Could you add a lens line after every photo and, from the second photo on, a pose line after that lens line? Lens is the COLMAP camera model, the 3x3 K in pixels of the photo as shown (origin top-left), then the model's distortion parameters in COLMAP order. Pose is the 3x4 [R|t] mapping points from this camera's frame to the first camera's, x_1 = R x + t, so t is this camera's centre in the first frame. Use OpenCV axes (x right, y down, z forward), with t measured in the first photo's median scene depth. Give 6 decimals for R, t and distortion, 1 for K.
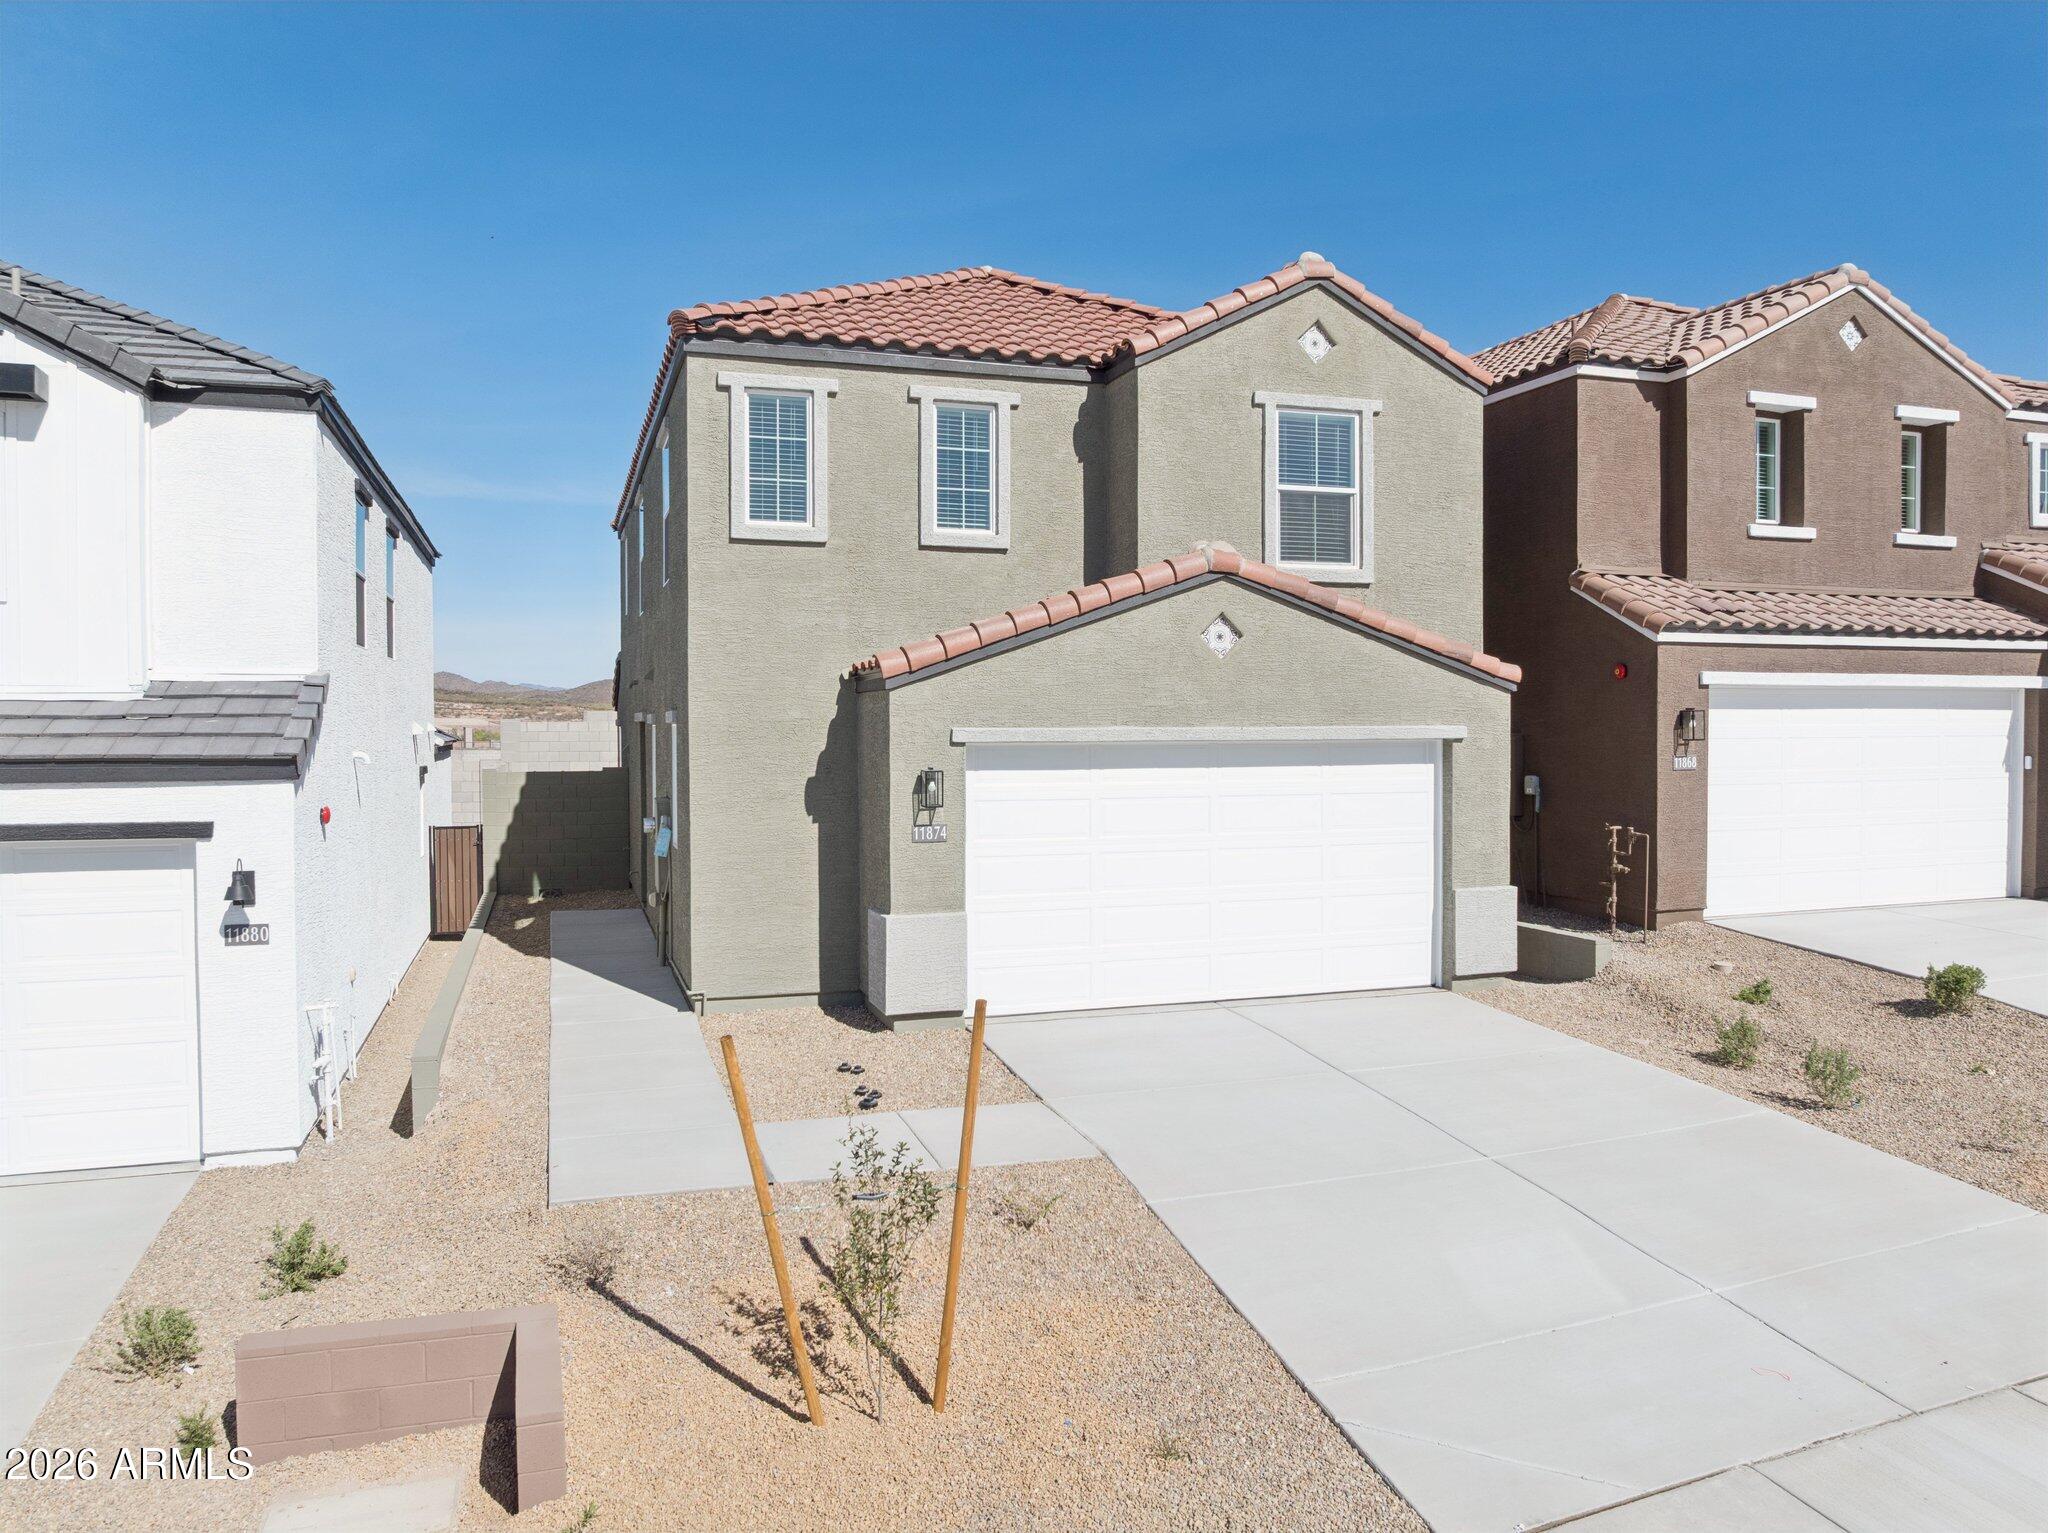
lens RADIAL K [[1439.8, 0, 1034.1], [0, 1439.8, 760.0], [0, 0, 1]] dist [-0.044399, 0.013086]
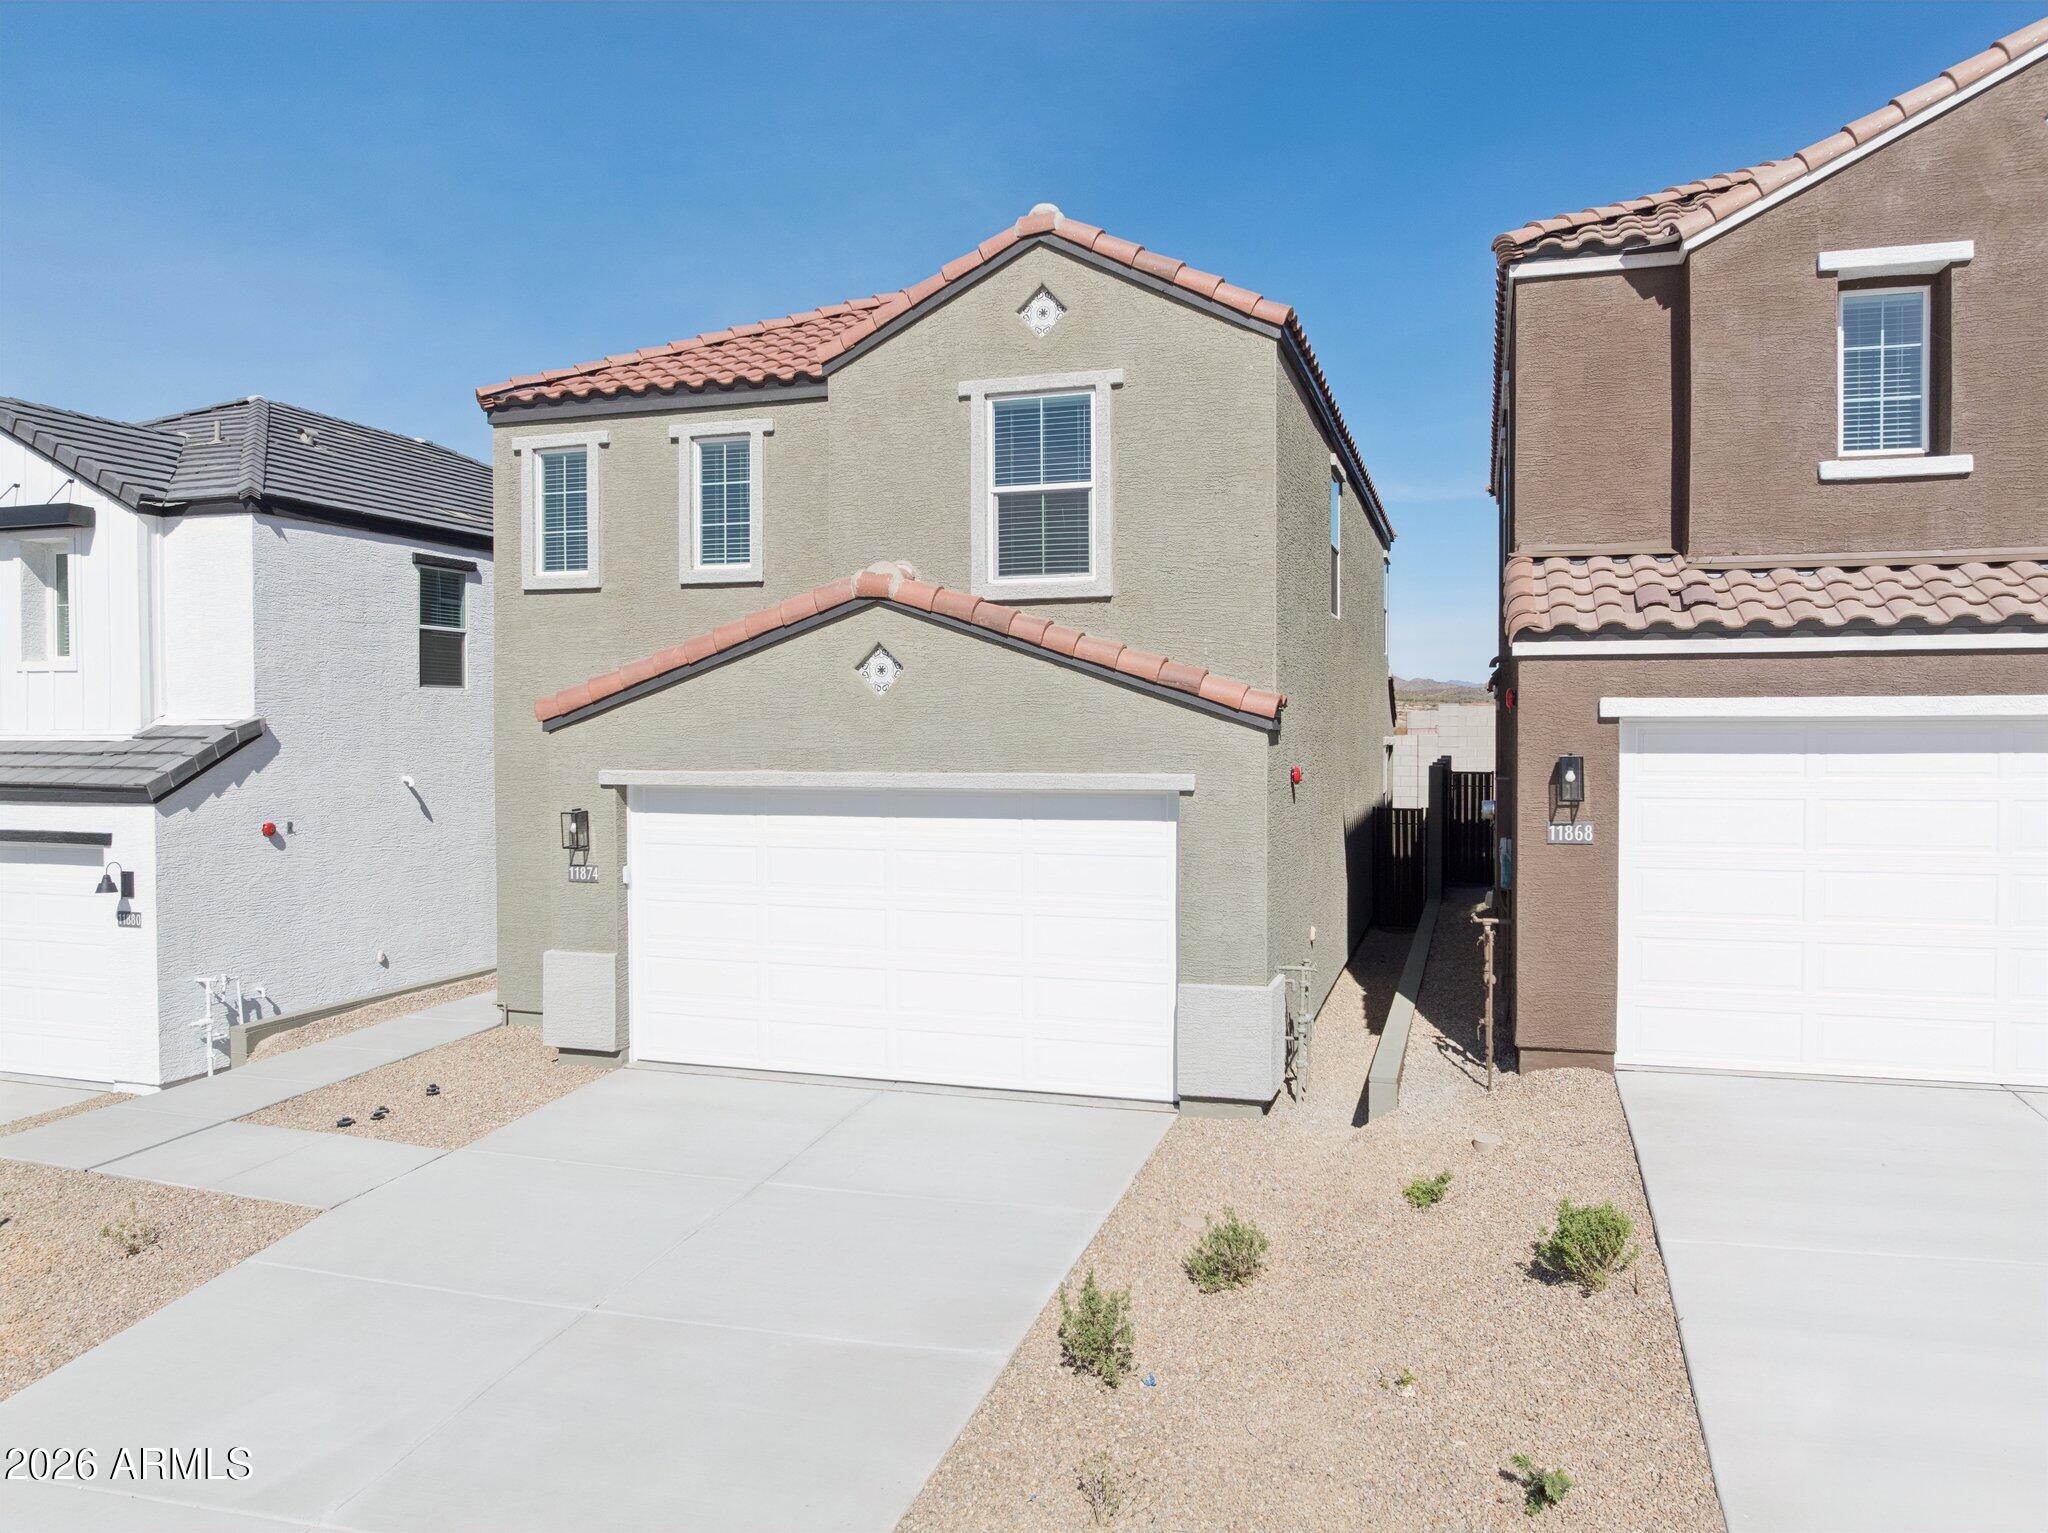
lens RADIAL K [[1445.3, 0, 1030.1], [0, 1445.3, 757.4], [0, 0, 1]] dist [-0.046859, 0.016800]
pose [[0.810302, 0.014866, -0.585824, 0.698695], [-0.013740, 0.999885, 0.006368, -0.037584], [0.585851, 0.002889, 0.810413, 0.322921]]
